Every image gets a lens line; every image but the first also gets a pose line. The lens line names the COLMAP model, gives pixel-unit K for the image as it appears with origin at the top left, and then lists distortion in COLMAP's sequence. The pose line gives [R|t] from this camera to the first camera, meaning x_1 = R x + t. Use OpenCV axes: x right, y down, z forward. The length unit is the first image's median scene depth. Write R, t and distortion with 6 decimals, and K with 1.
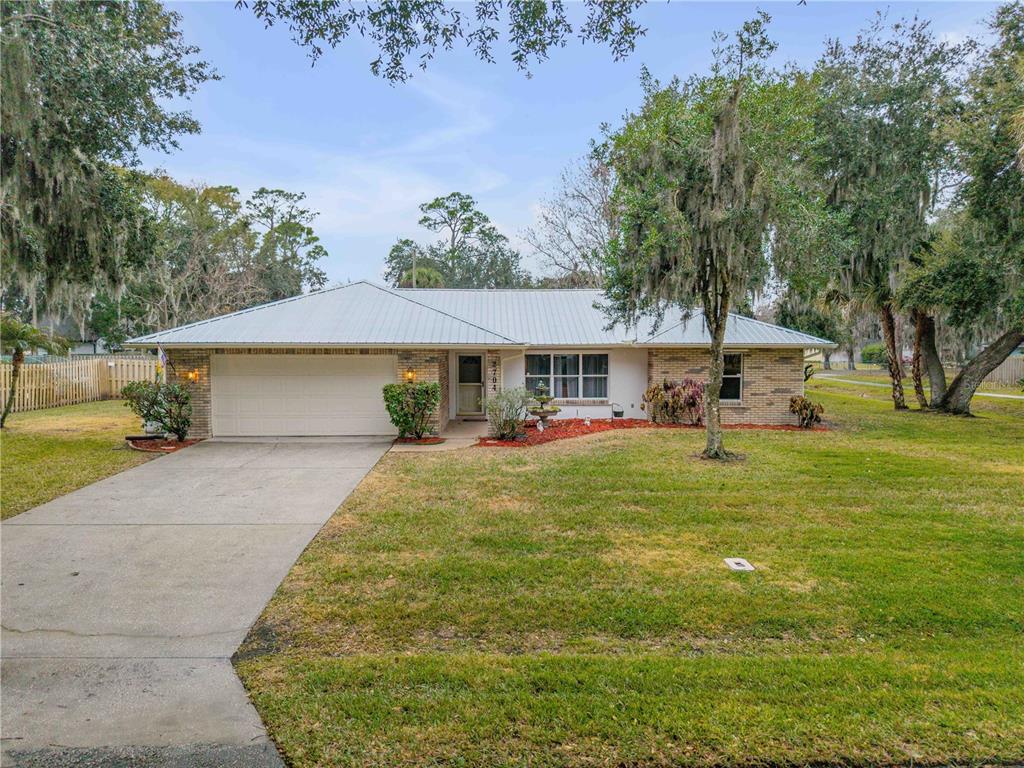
lens RADIAL K [[699.6, 0, 512.0], [0, 699.6, 384.0], [0, 0, 1]] dist [0.004536, -0.007323]
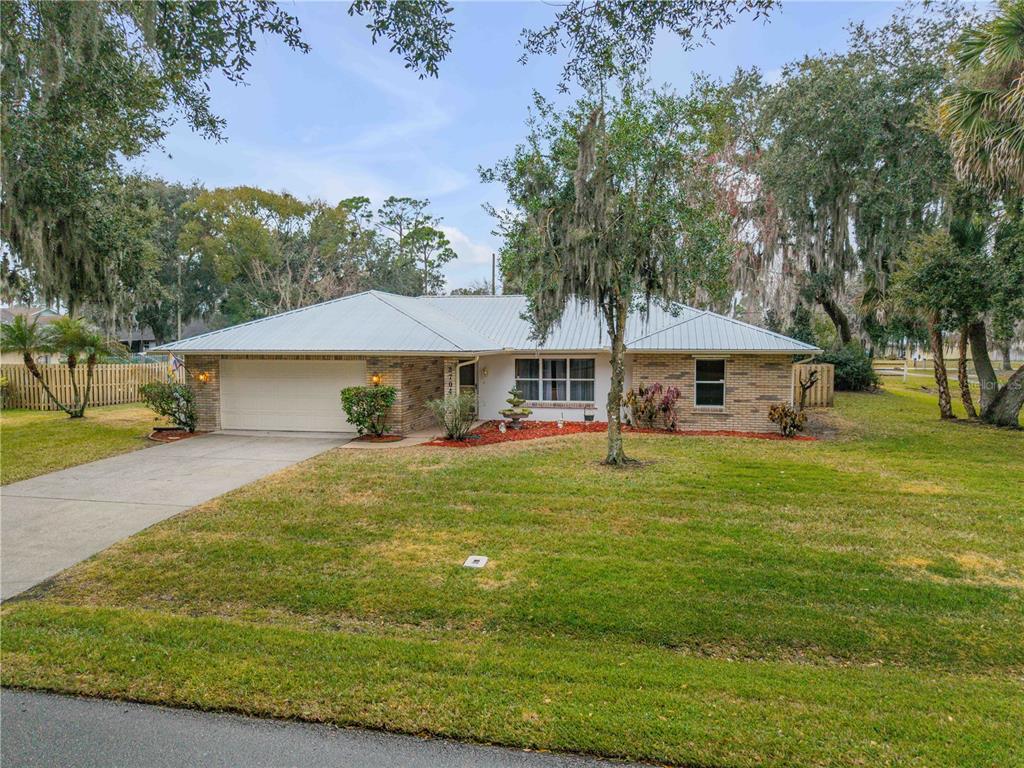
lens RADIAL K [[699.6, 0, 512.0], [0, 699.6, 384.0], [0, 0, 1]] dist [0.004536, -0.007323]
pose [[0.973612, 0.012356, -0.227876, 0.316060], [-0.010755, 0.999908, 0.008266, -0.016241], [0.227958, -0.005597, 0.973655, -0.029854]]
